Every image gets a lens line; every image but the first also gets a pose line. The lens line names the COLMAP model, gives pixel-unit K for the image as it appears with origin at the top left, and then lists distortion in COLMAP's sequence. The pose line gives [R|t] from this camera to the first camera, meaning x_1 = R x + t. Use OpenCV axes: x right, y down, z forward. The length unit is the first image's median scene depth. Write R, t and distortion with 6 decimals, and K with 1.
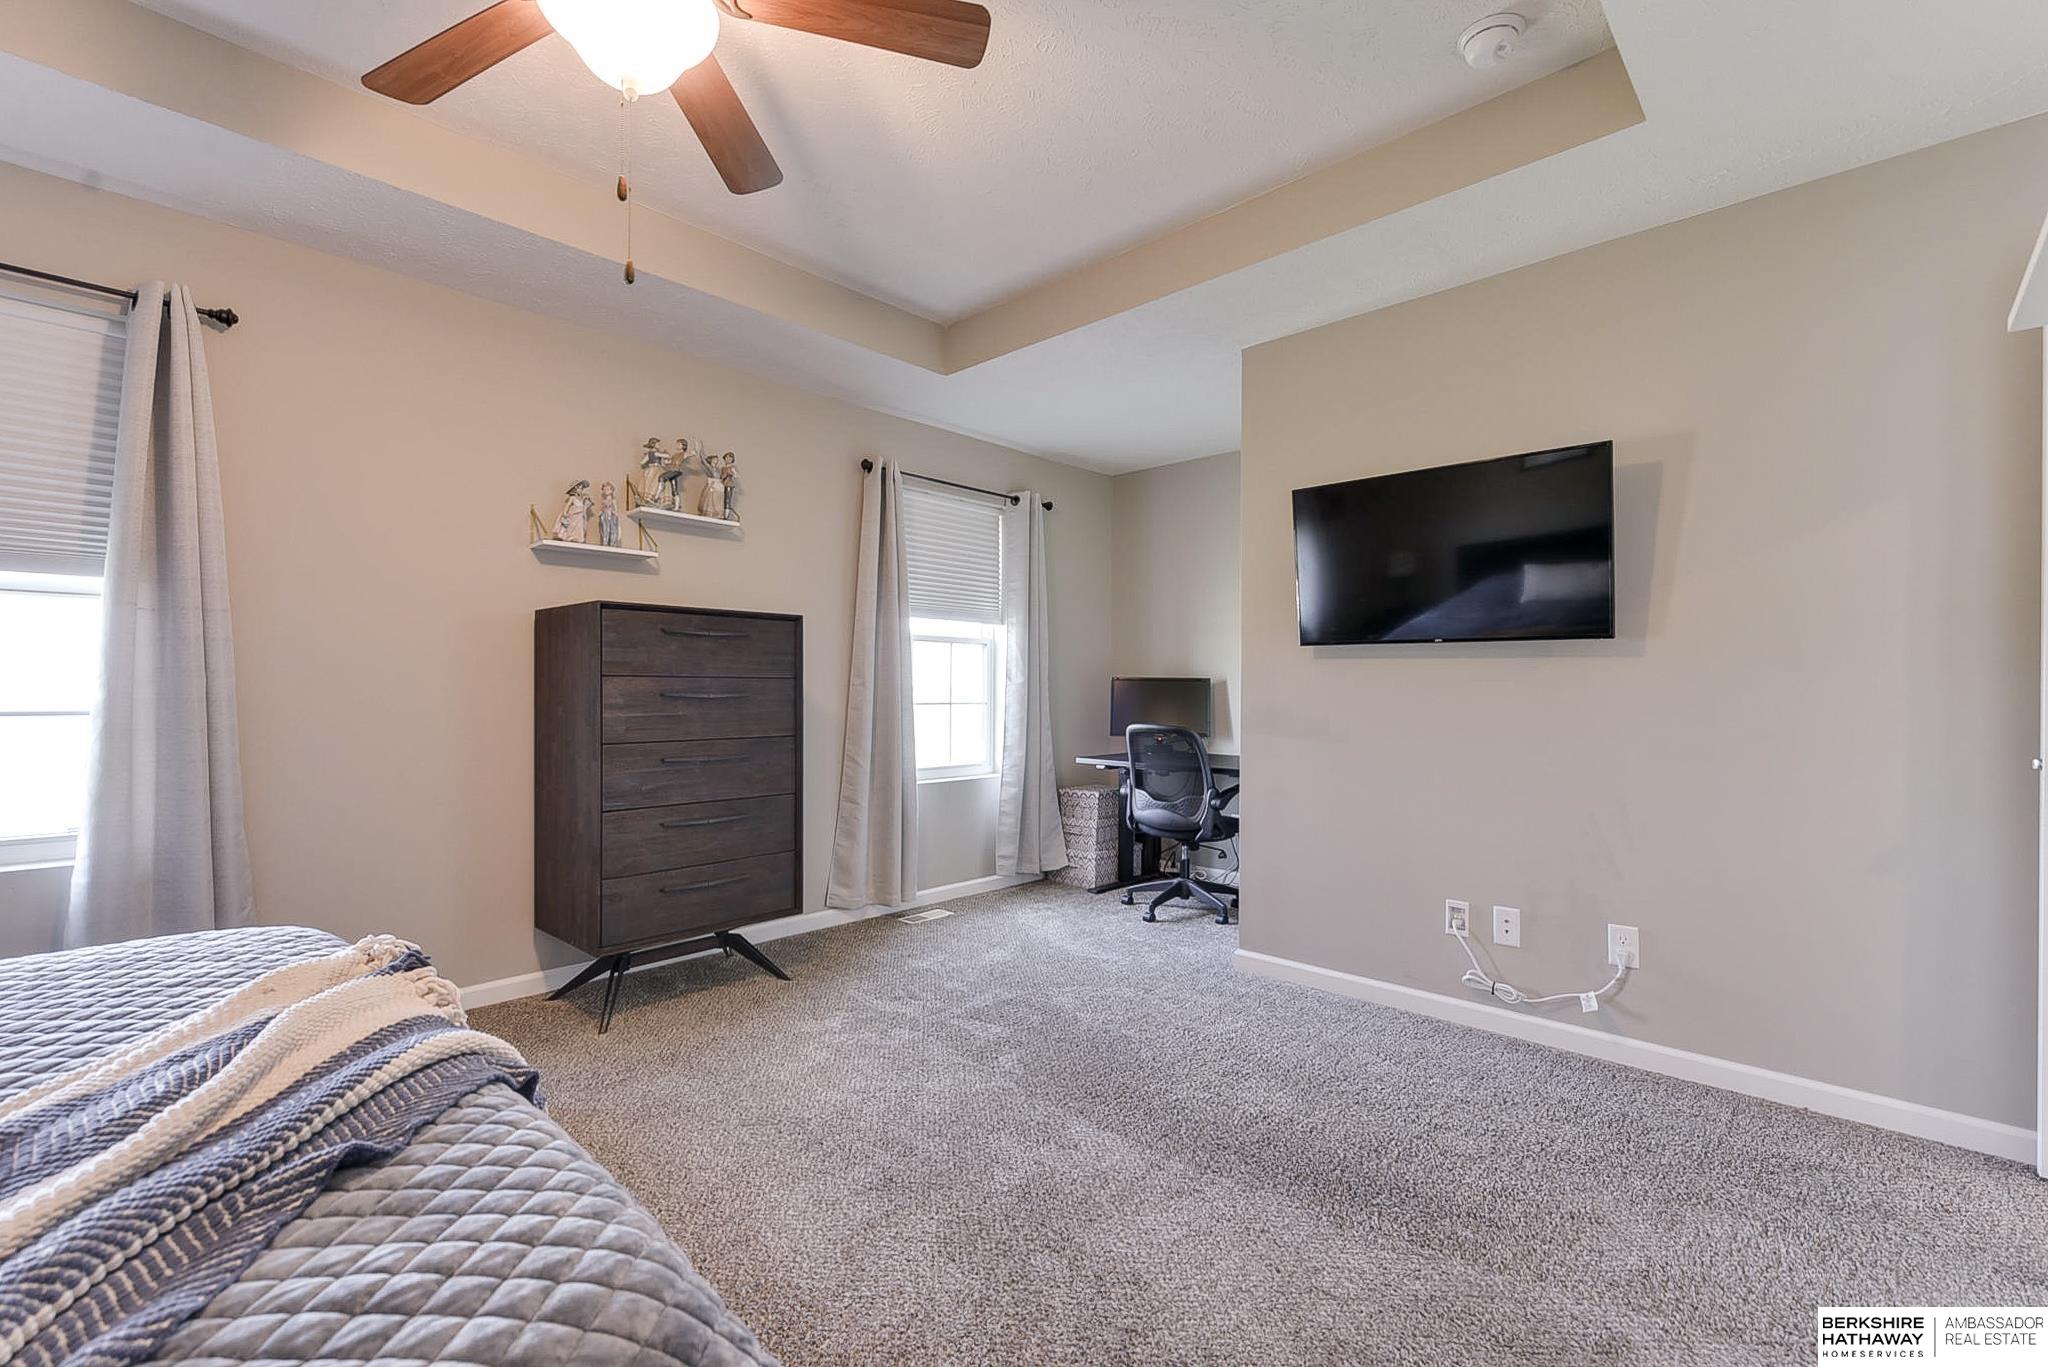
lens RADIAL K [[893.0, 0, 1024.0], [0, 893.0, 683.5], [0, 0, 1]] dist [0.015905, 0.000045]
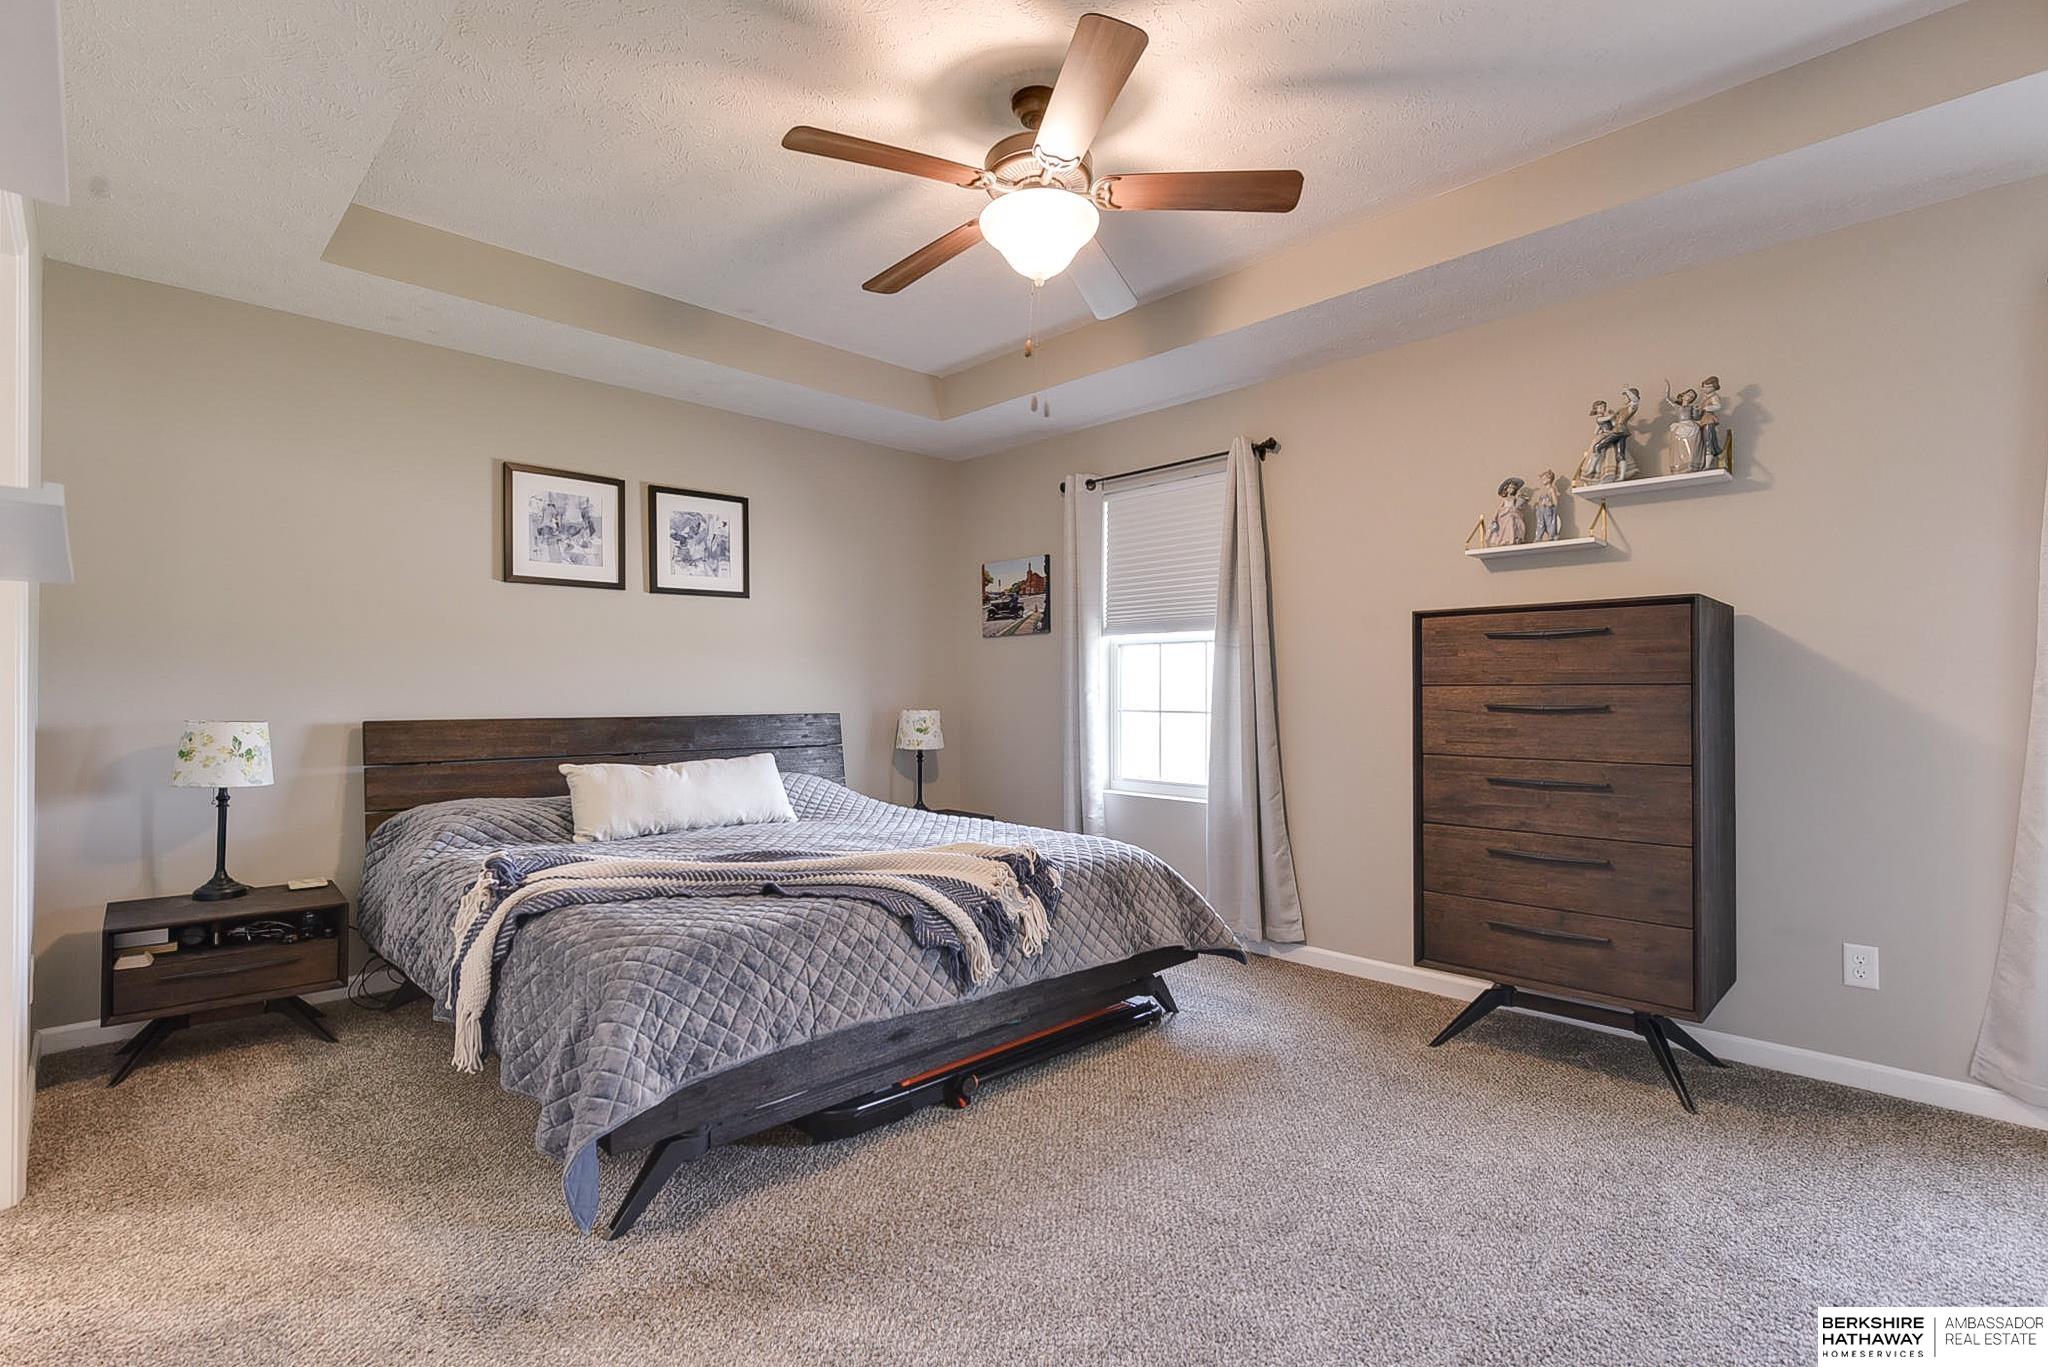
lens RADIAL K [[958.2, 0, 1024.0], [0, 958.2, 683.5], [0, 0, 1]] dist [0.002156, -0.000024]
pose [[-0.031099, -0.016997, -0.999372, 0.616005], [0.003687, 0.999847, -0.017120, 0.006422], [0.999510, -0.004218, -0.031031, 0.598640]]
